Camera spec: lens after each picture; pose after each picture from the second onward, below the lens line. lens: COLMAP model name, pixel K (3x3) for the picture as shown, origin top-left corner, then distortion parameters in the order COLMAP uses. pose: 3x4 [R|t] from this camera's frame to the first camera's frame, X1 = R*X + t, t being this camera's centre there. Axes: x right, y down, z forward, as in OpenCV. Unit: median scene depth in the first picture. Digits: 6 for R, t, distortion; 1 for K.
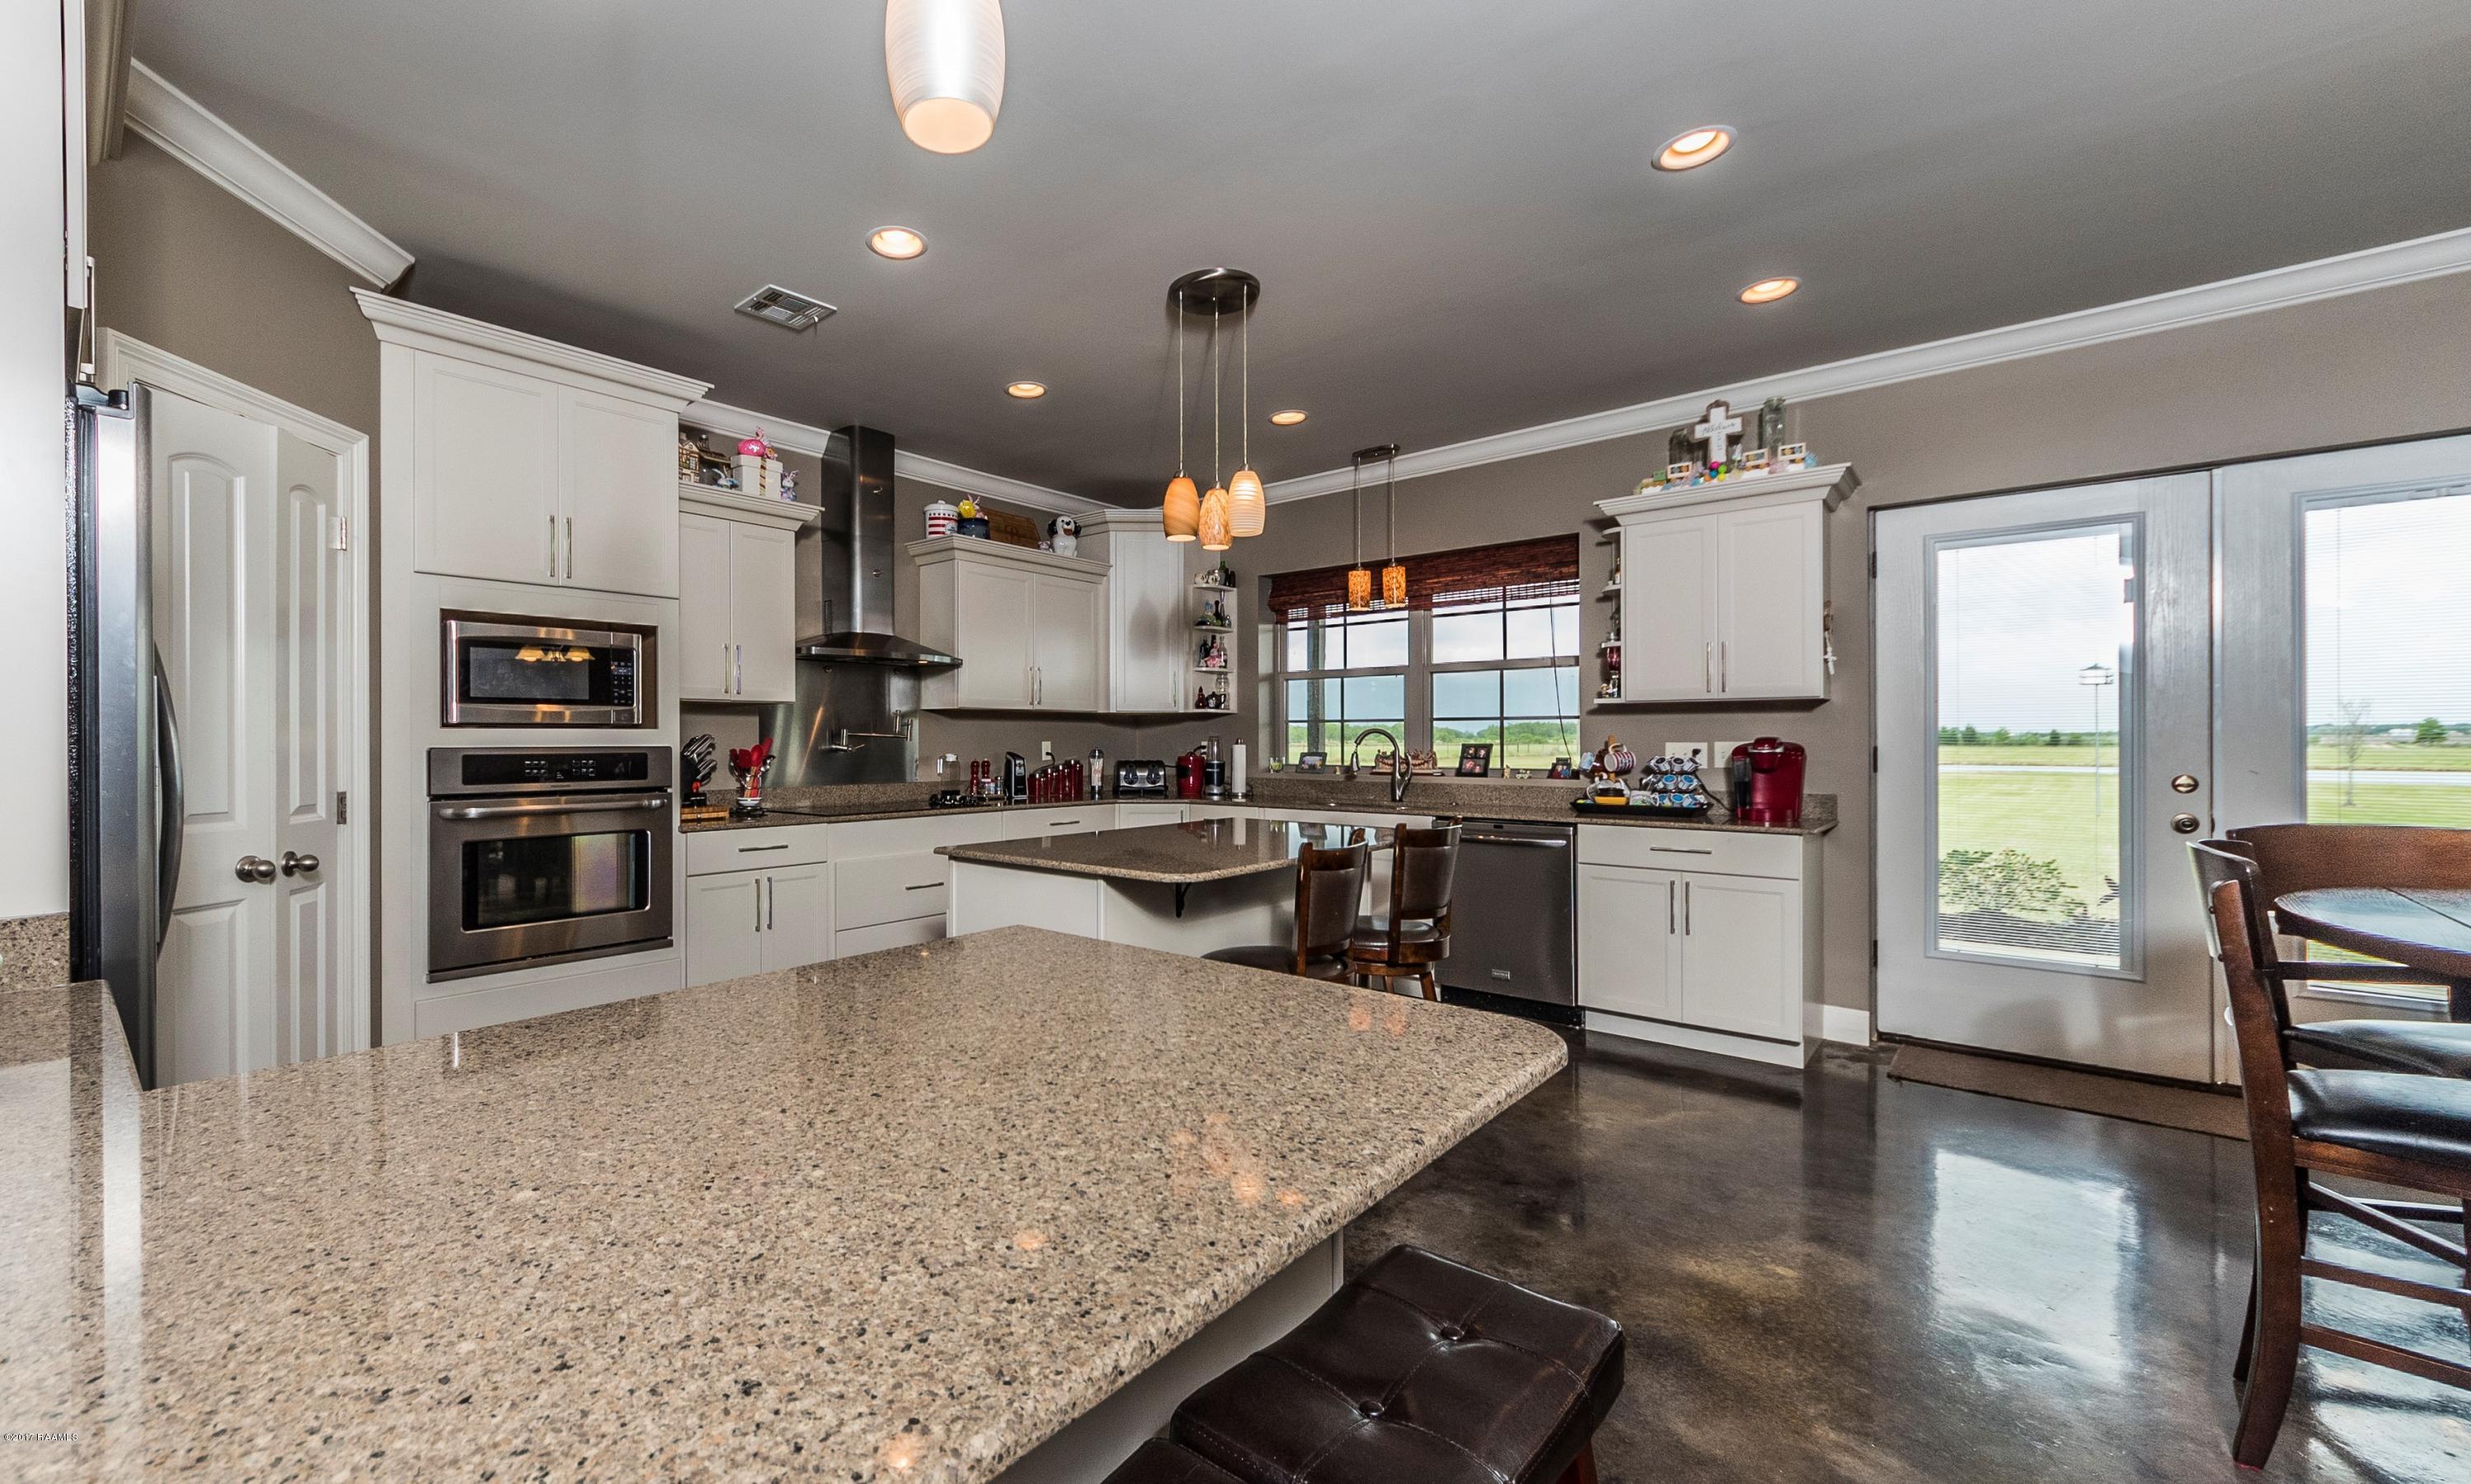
lens RADIAL K [[968.3, 0, 1082.2], [0, 968.3, 742.4], [0, 0, 1]] dist [-0.007738, -0.000229]
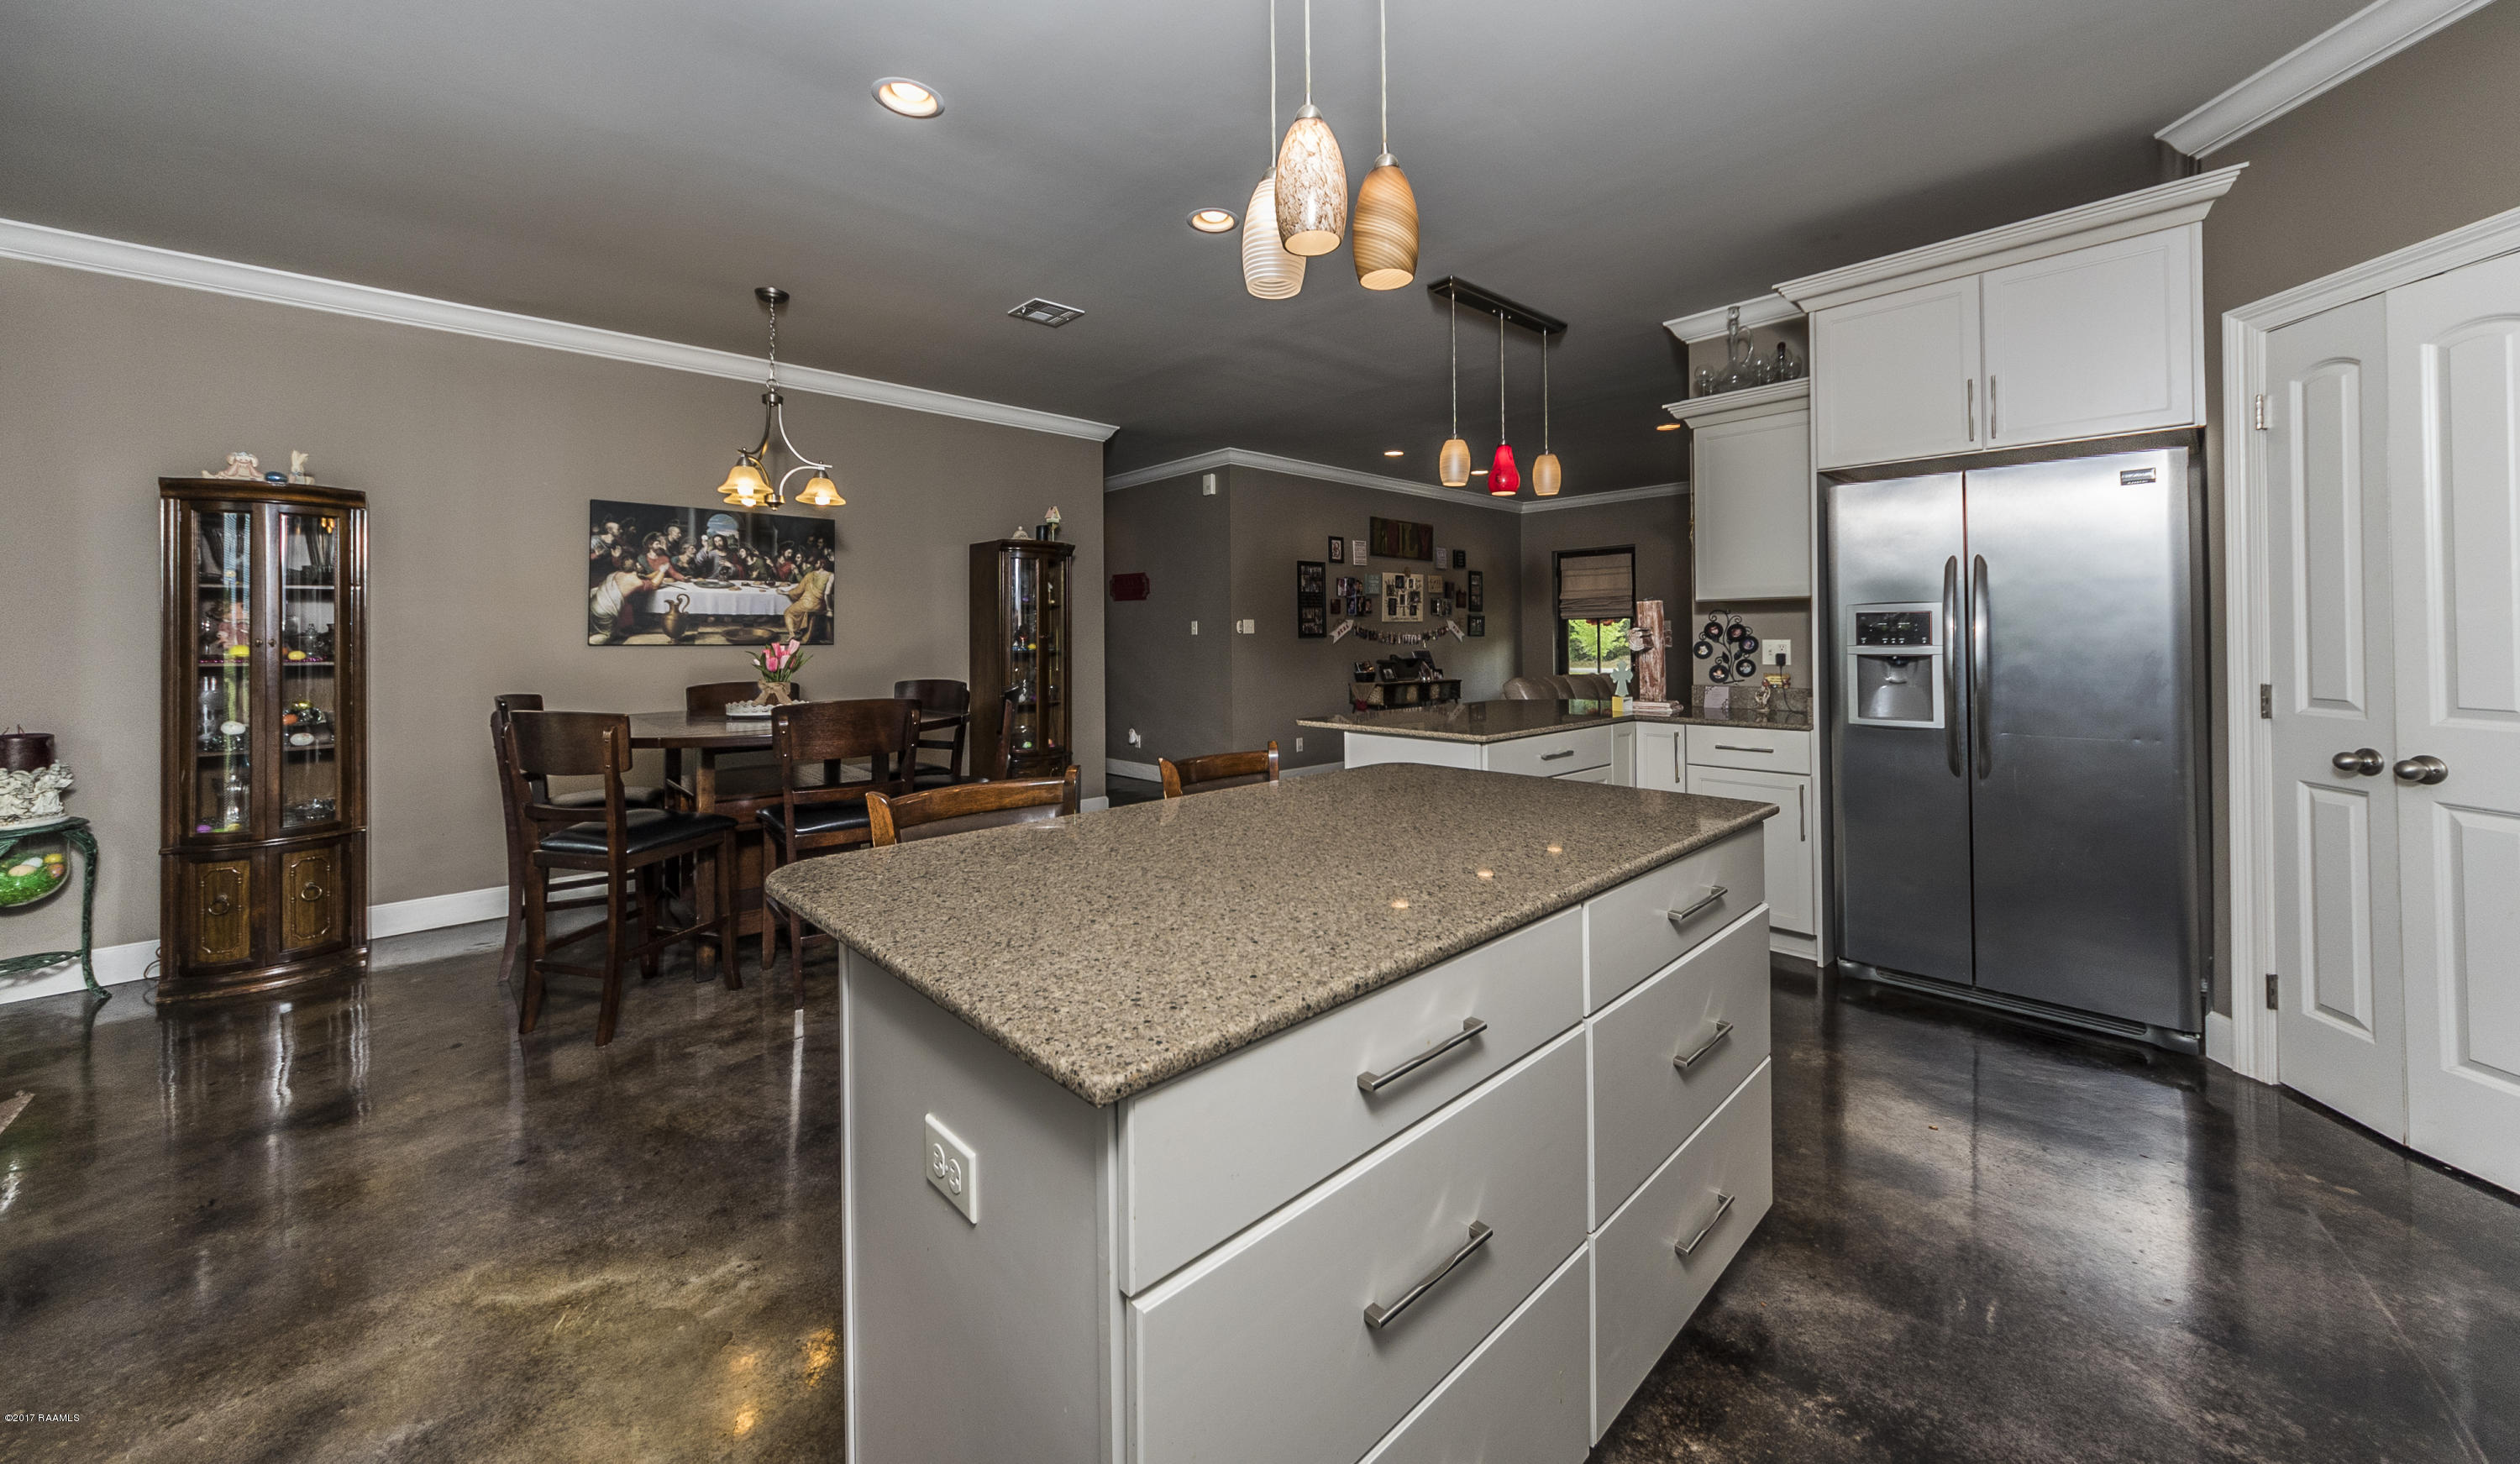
lens RADIAL K [[898.5, 0, 1260.4], [0, 898.5, 627.4], [0, 0, 1]] dist [-0.000970, -0.000020]
pose [[-0.998569, 0.012658, 0.051960, 0.109943], [0.012248, 0.999891, -0.008199, -0.006639], [-0.052058, -0.007551, -0.998616, 1.114571]]
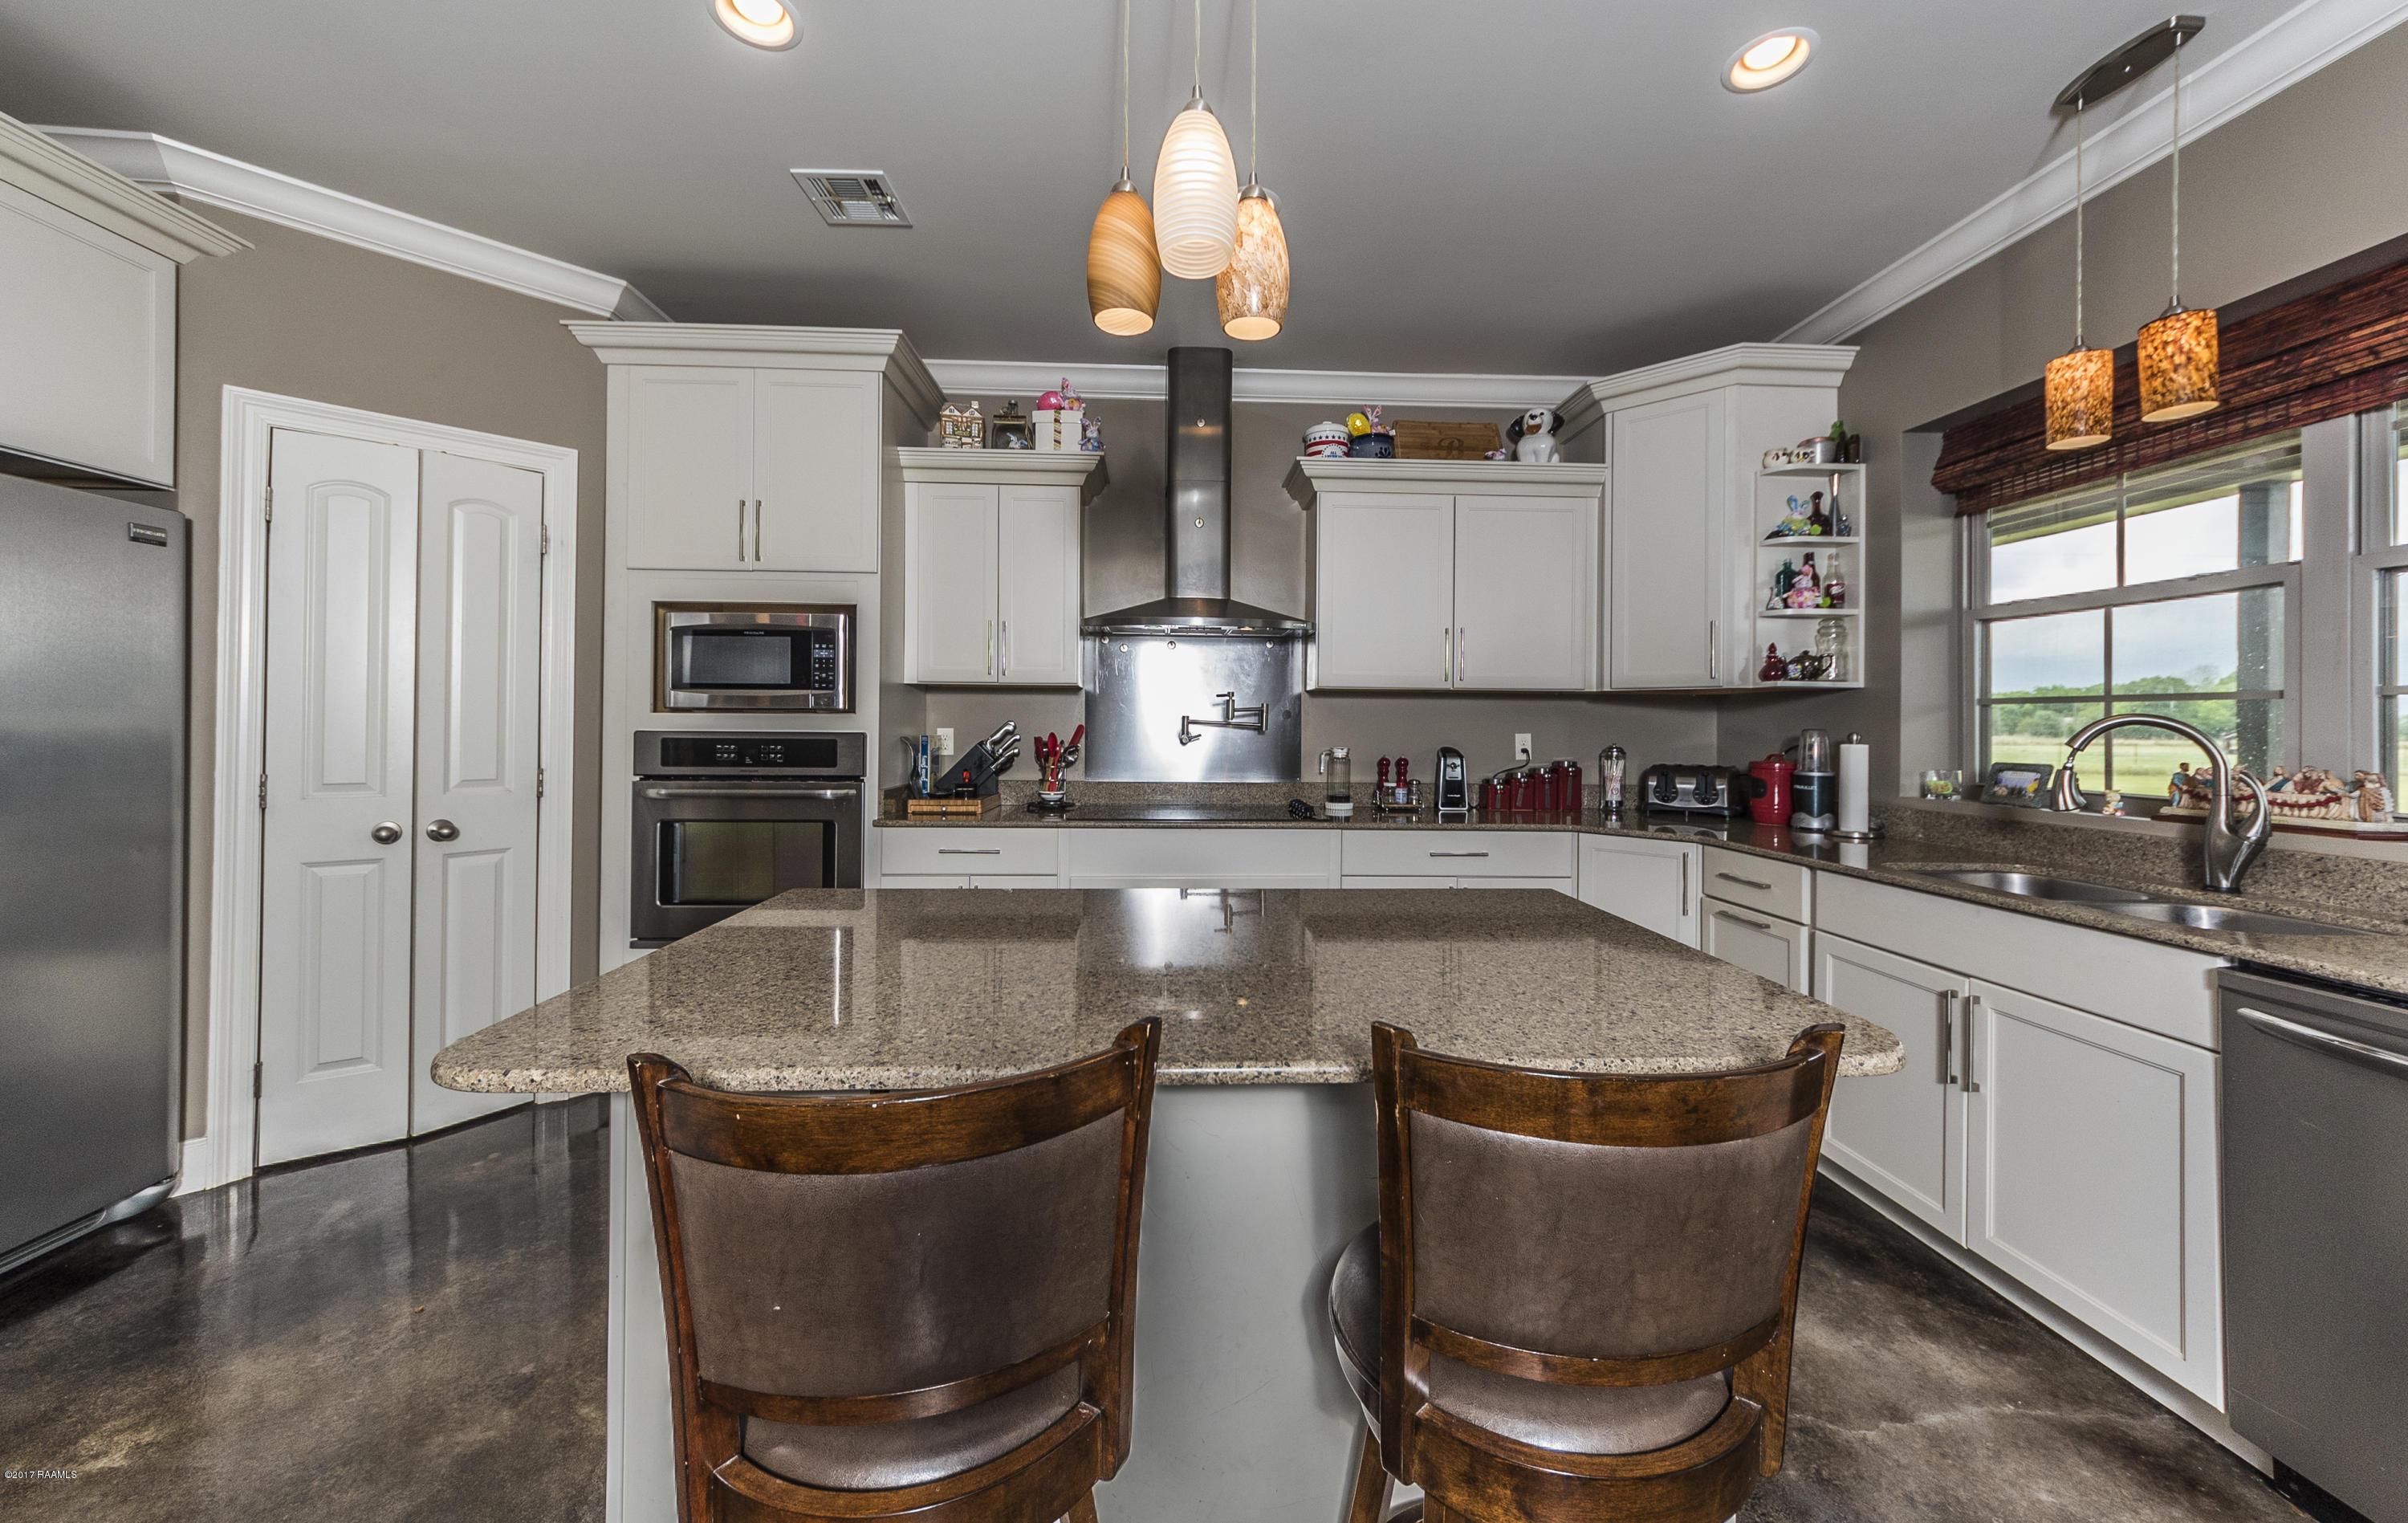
lens RADIAL K [[873.6, 0, 1198.9], [0, 873.6, 717.0], [0, 0, 1]] dist [-0.000408, -0.000314]
pose [[0.722477, 0.000643, -0.691394, 0.320918], [-0.011844, 0.999864, -0.011447, -0.004221], [0.691293, 0.016459, 0.722387, 0.516857]]
